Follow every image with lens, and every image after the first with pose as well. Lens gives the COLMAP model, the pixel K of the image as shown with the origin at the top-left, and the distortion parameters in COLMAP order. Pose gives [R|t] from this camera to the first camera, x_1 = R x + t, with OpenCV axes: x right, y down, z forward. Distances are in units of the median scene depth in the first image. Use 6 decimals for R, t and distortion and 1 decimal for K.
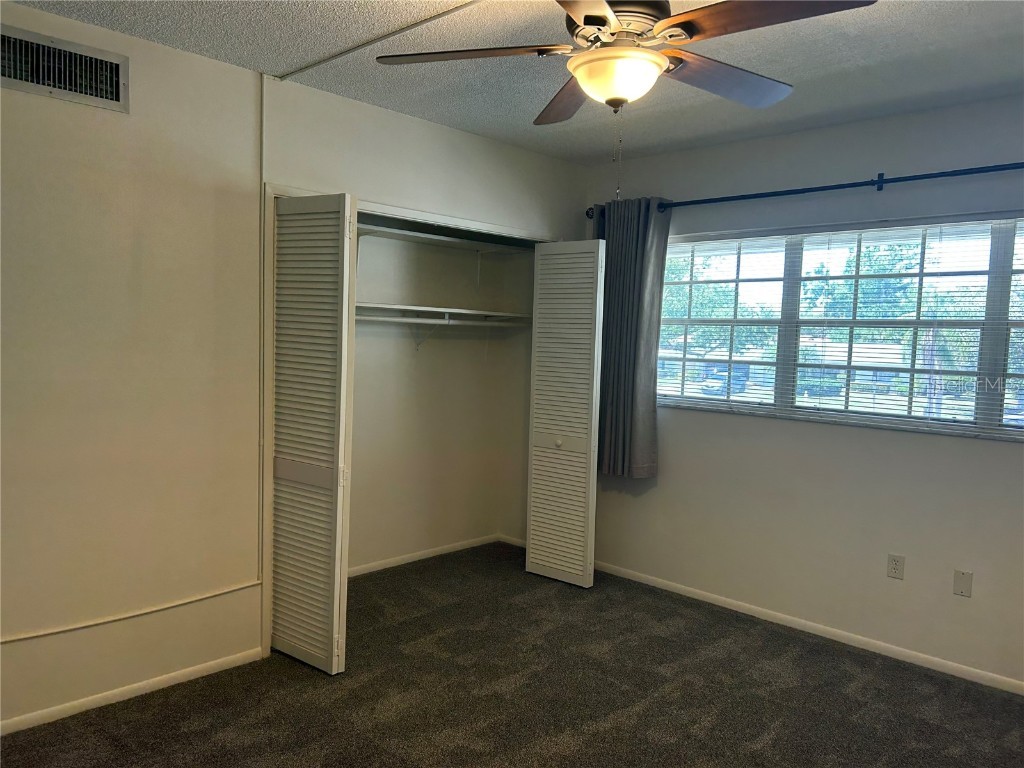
lens RADIAL K [[762.8, 0, 512.5], [0, 762.8, 395.0], [0, 0, 1]] dist [0.032238, -0.003902]
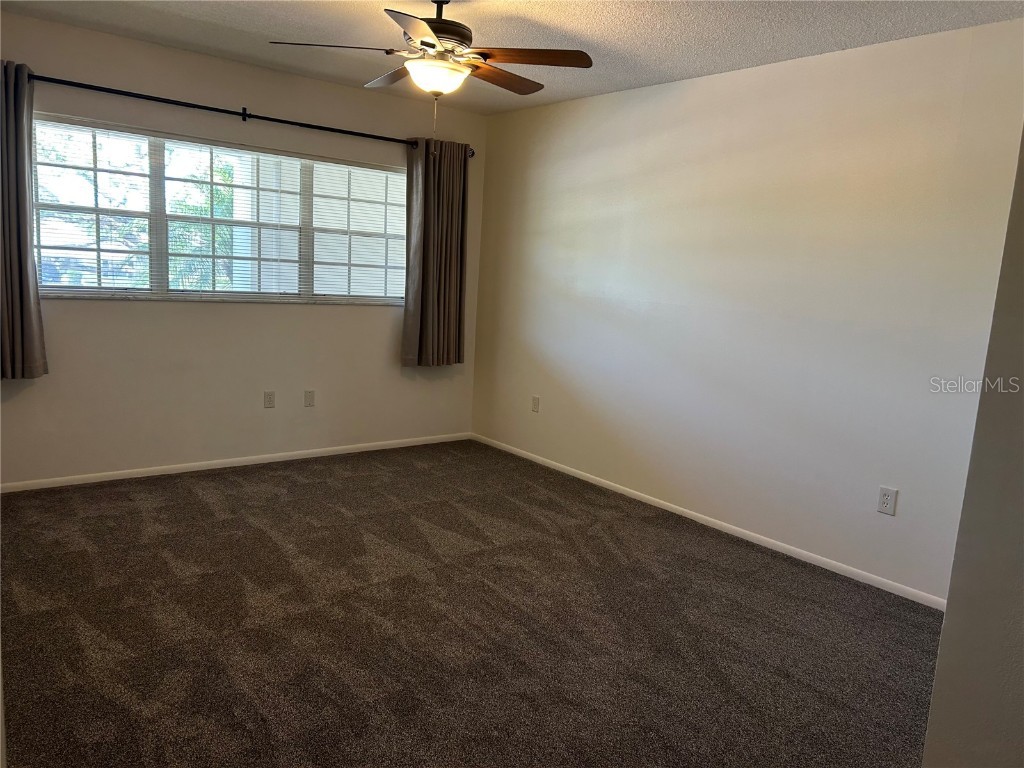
lens RADIAL K [[773.0, 0, 512.0], [0, 773.0, 384.0], [0, 0, 1]] dist [0.001831, -0.000766]
pose [[0.119875, -0.167965, 0.978477, -0.836216], [0.018493, 0.985791, 0.166955, -0.034721], [-0.992617, -0.001919, 0.121278, 0.383406]]
